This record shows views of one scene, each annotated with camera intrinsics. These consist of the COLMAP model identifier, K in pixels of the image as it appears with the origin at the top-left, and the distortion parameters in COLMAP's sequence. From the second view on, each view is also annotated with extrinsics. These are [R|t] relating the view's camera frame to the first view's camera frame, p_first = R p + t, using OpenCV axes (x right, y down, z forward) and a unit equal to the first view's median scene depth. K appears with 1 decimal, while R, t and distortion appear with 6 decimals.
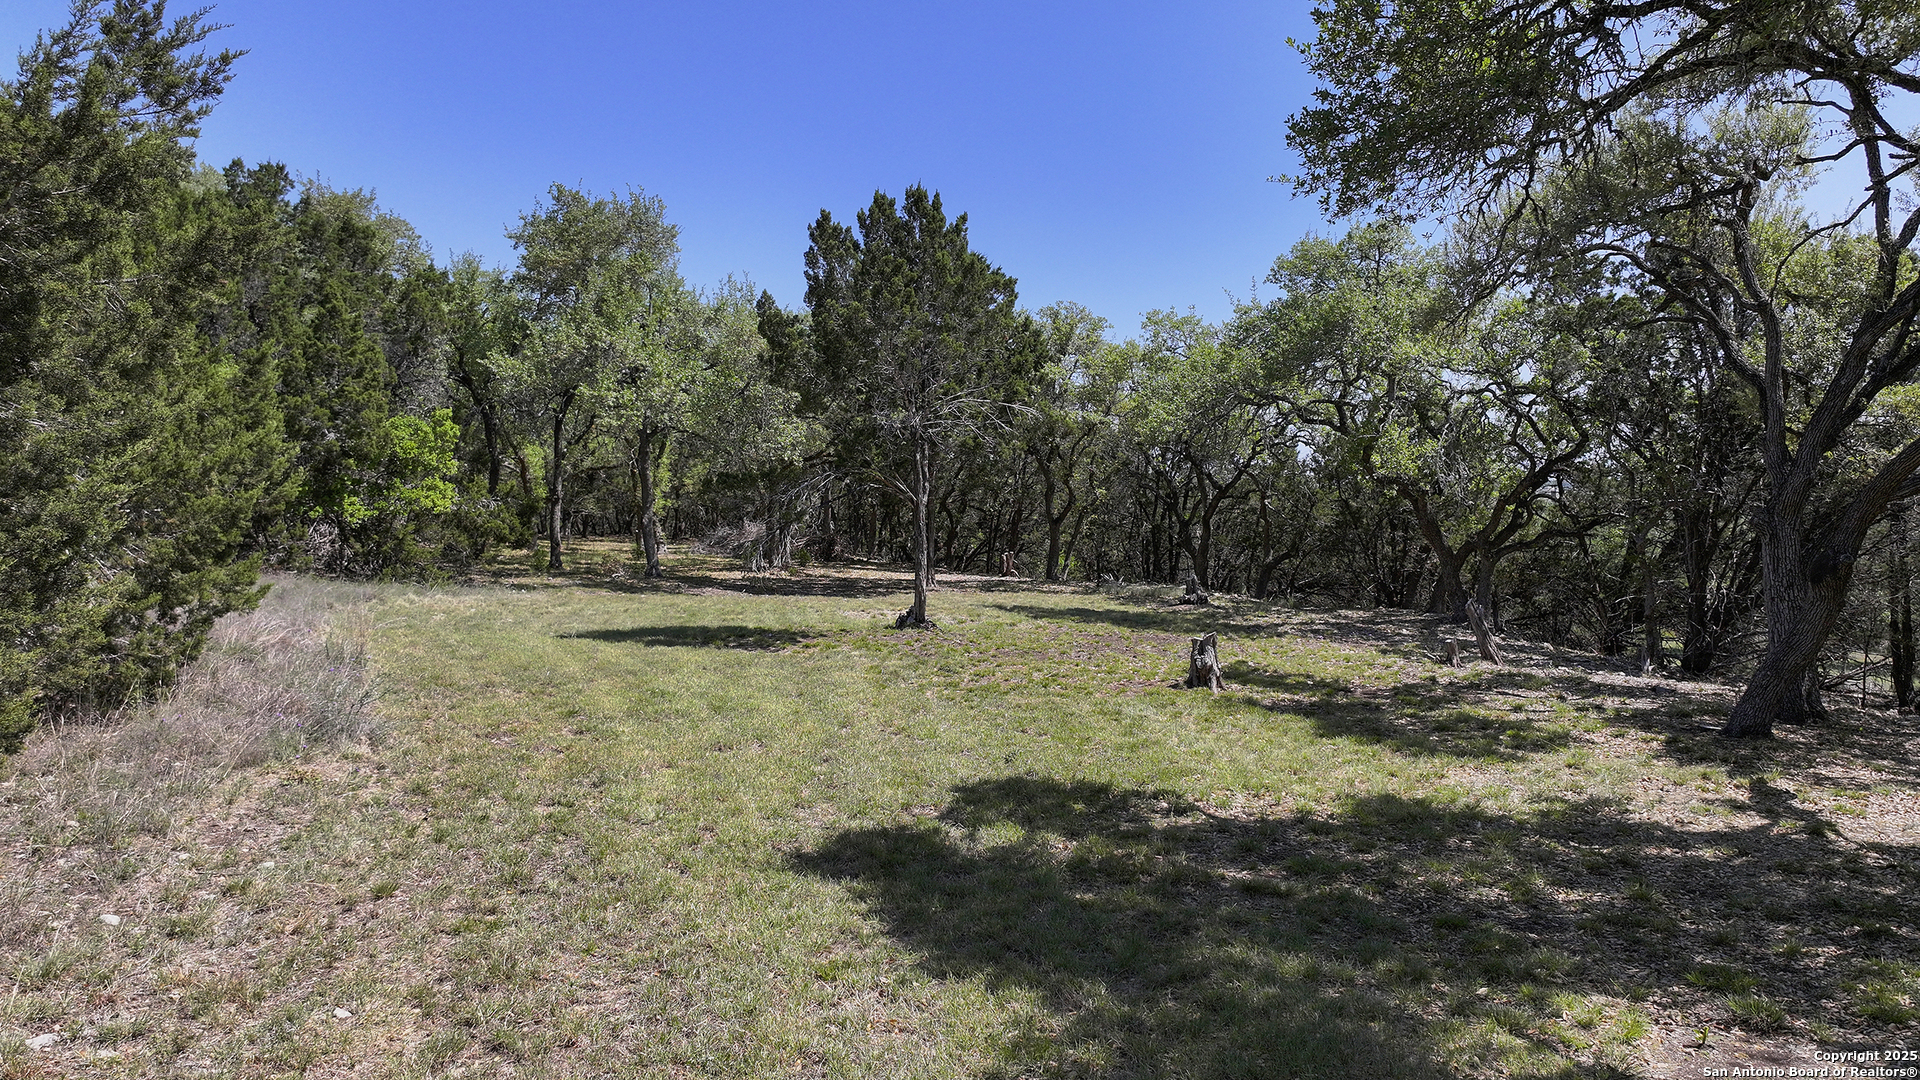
lens RADIAL K [[1323.2, 0, 1003.3], [0, 1323.2, 532.5], [0, 0, 1]] dist [0.002315, 0.001593]
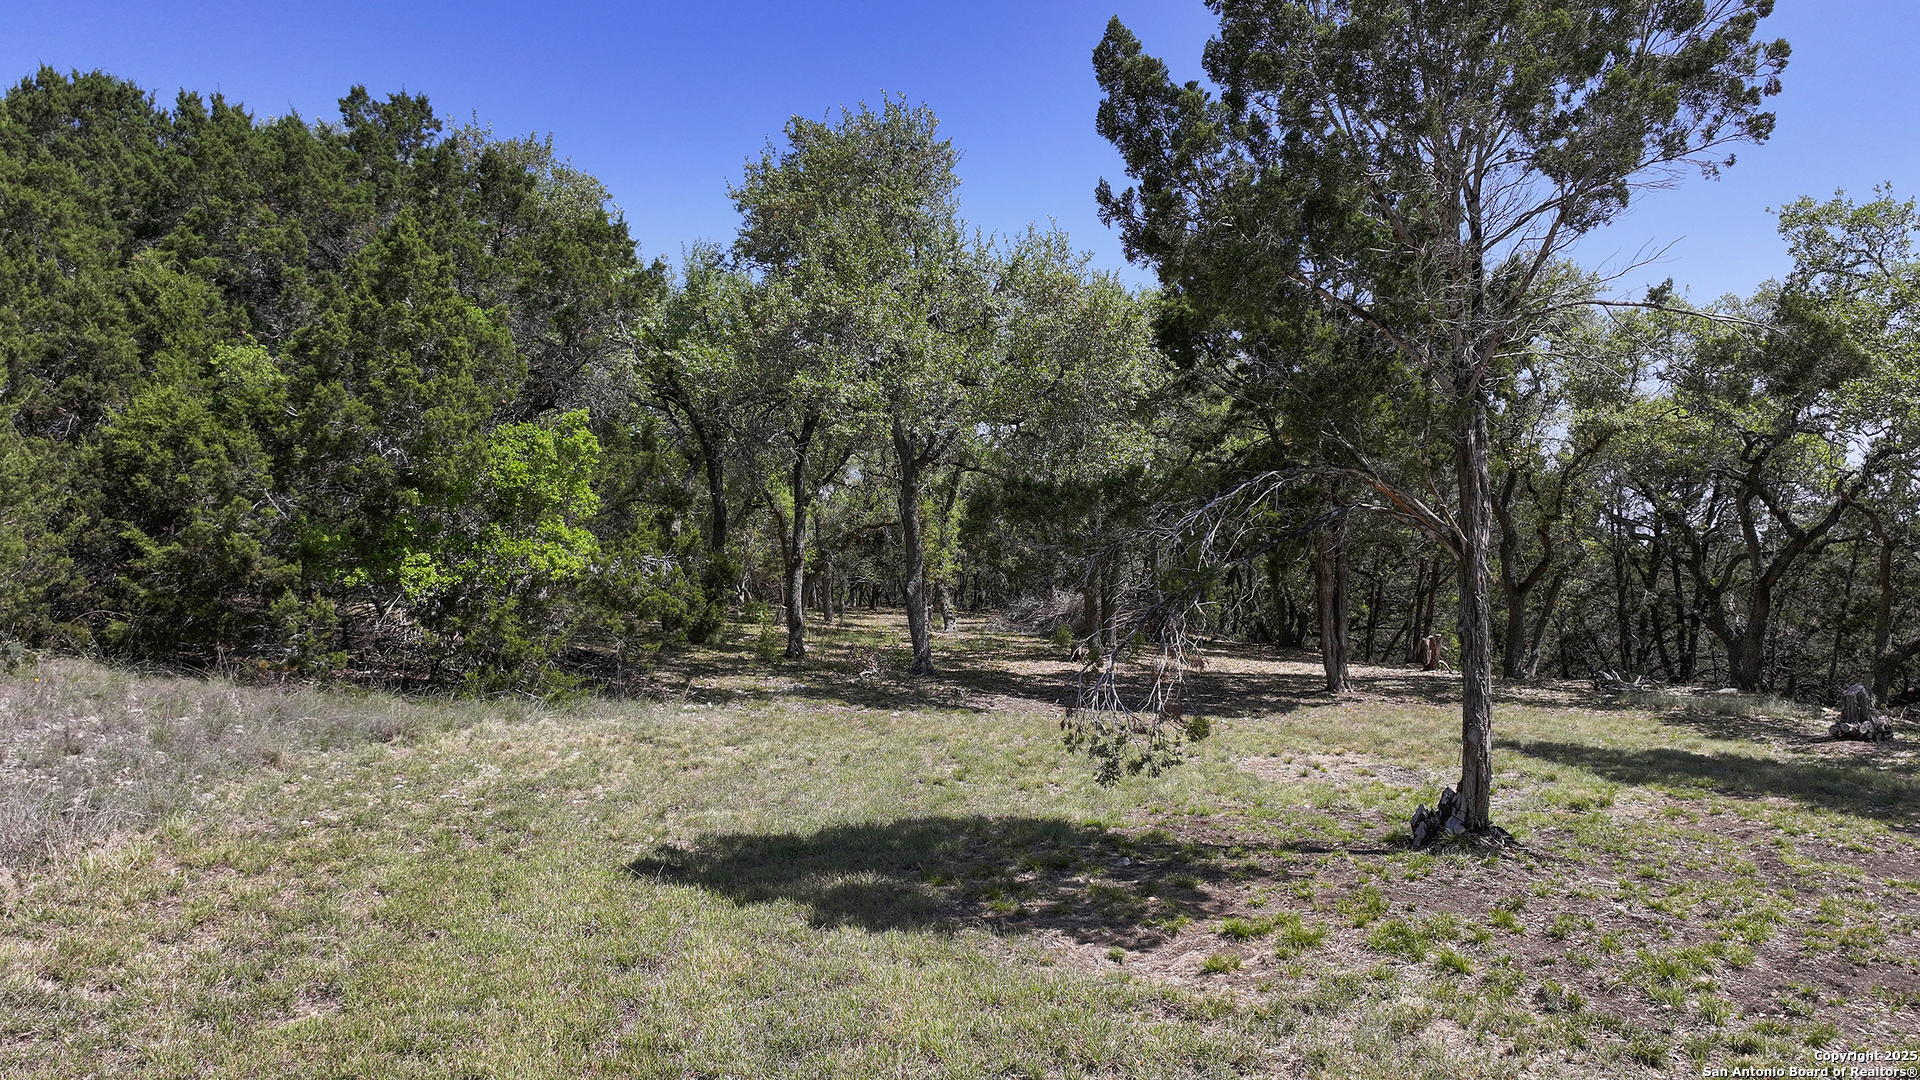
lens RADIAL K [[1359.5, 0, 952.9], [0, 1359.5, 540.1], [0, 0, 1]] dist [0.007457, -0.001520]
pose [[0.965002, -0.012581, -0.261941, -0.075518], [0.000920, 0.999005, -0.044593, -0.003951], [0.262242, 0.042791, 0.964053, 0.371558]]
